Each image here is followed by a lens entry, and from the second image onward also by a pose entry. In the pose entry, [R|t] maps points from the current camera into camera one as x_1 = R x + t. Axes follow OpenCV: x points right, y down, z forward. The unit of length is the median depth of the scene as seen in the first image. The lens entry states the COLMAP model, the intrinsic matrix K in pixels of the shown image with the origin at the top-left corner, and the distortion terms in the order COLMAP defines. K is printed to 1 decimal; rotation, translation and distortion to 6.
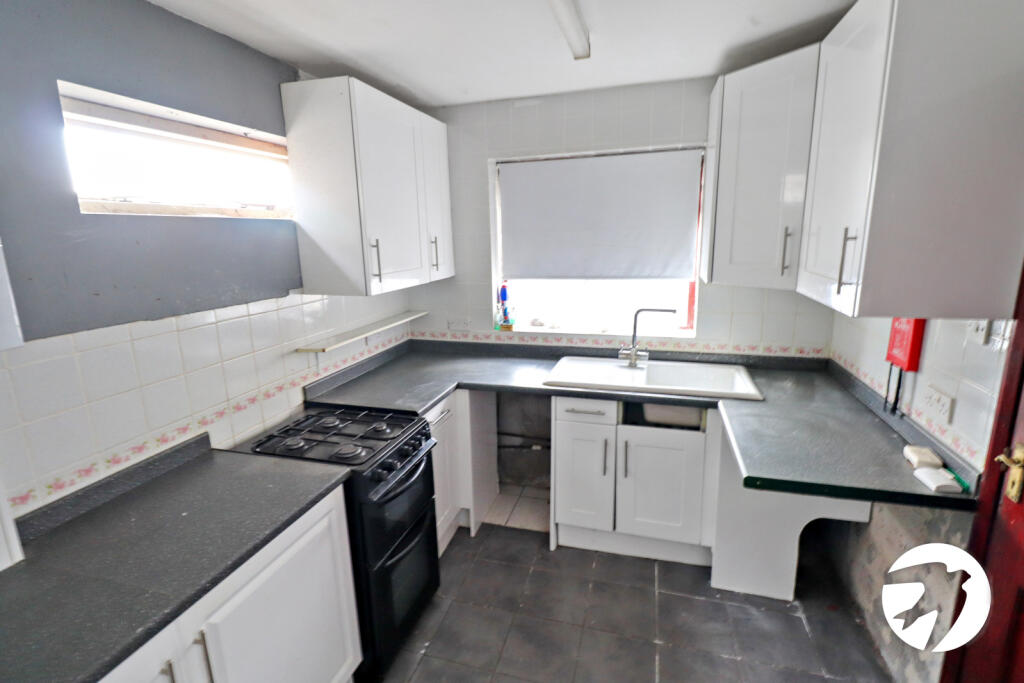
lens RADIAL K [[476.2, 0, 510.0], [0, 476.2, 335.7], [0, 0, 1]] dist [-0.000078, -0.001127]
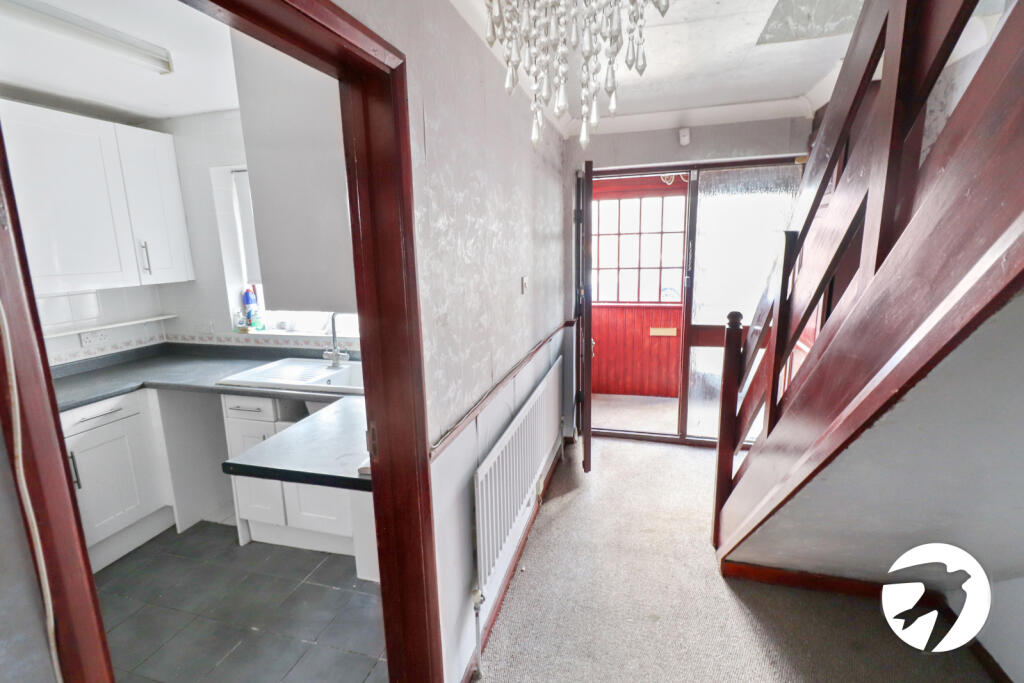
lens RADIAL K [[476.2, 0, 510.7], [0, 476.2, 336.1], [0, 0, 1]] dist [-0.000078, -0.001127]
pose [[0.999885, -0.001819, 0.015045, 0.653792], [0.002129, 0.999785, -0.020618, 0.021123], [-0.015004, 0.020647, 0.999674, -0.045450]]
